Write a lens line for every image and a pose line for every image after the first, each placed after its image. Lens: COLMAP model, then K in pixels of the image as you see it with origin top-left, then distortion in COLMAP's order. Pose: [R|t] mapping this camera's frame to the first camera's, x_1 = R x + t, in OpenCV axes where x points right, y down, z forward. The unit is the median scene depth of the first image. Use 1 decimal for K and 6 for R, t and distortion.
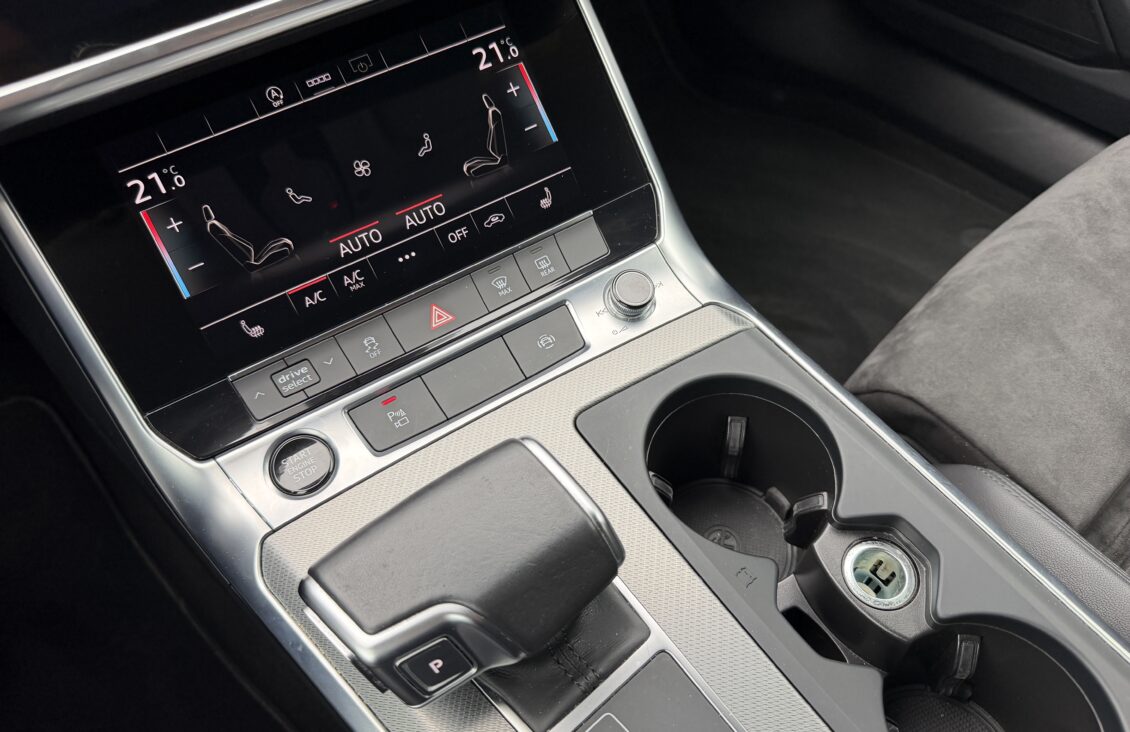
lens RADIAL K [[822.6, 0, 566.4], [0, 822.6, 369.3], [0, 0, 1]] dist [0.112512, -0.279934]
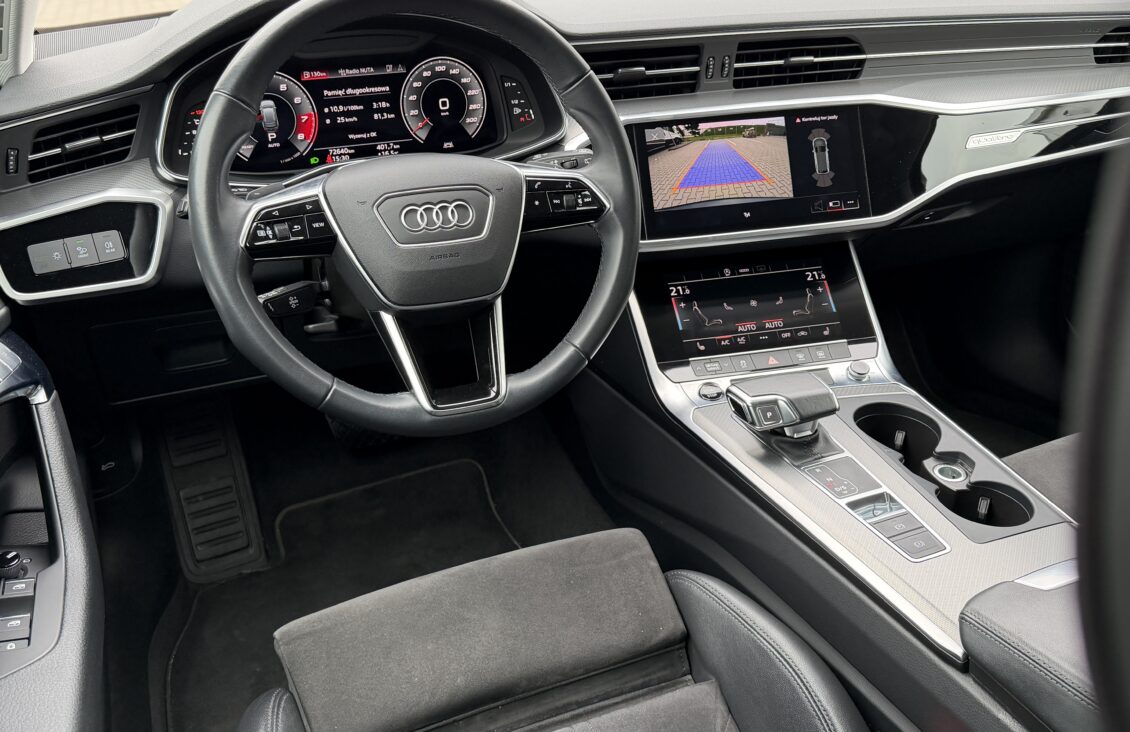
lens RADIAL K [[1014.7, 0, 565.0], [0, 1014.7, 366.0], [0, 0, 1]] dist [0.198163, -0.438149]
pose [[0.948386, 0.163069, -0.271978, 0.084178], [-0.267322, 0.872483, -0.409038, 1.344087], [0.170595, 0.460631, 0.871043, -1.703526]]
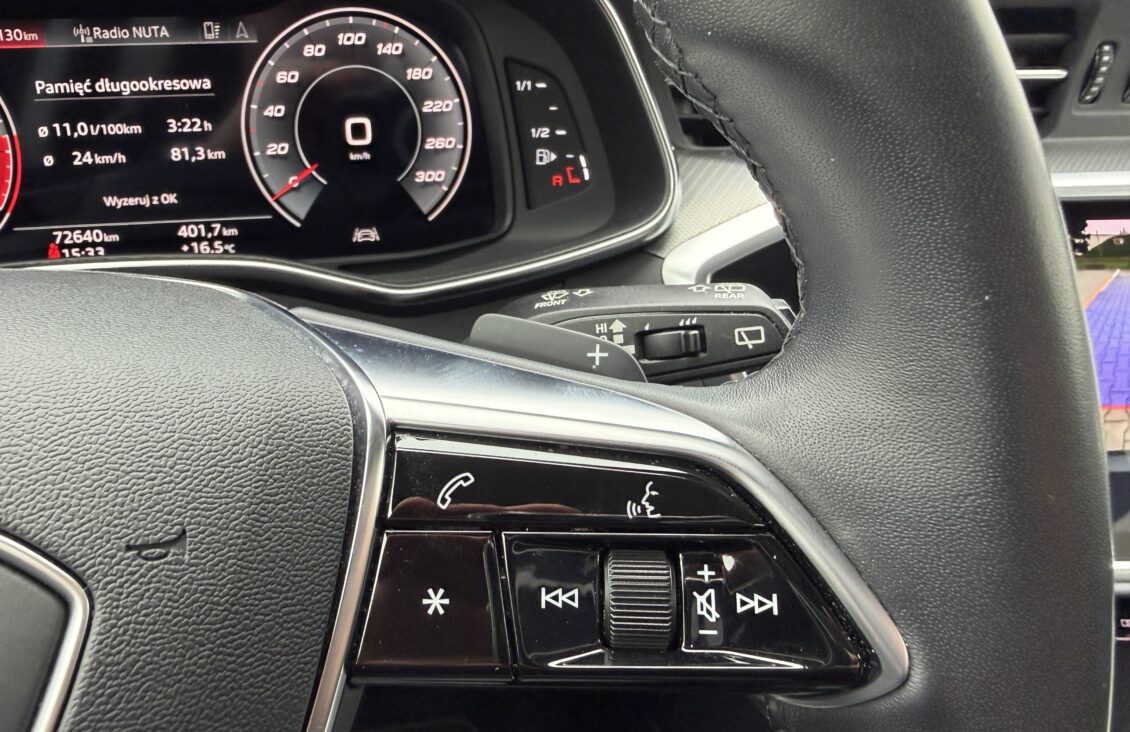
lens RADIAL K [[818.9, 0, 485.3], [0, 818.9, 393.1], [0, 0, 1]] dist [-0.030375, -0.002893]
pose [[0.849014, 0.247005, -0.467080, -0.542652], [-0.437288, 0.824667, -0.358754, 0.099791], [0.296571, 0.508835, 0.808166, -0.110549]]
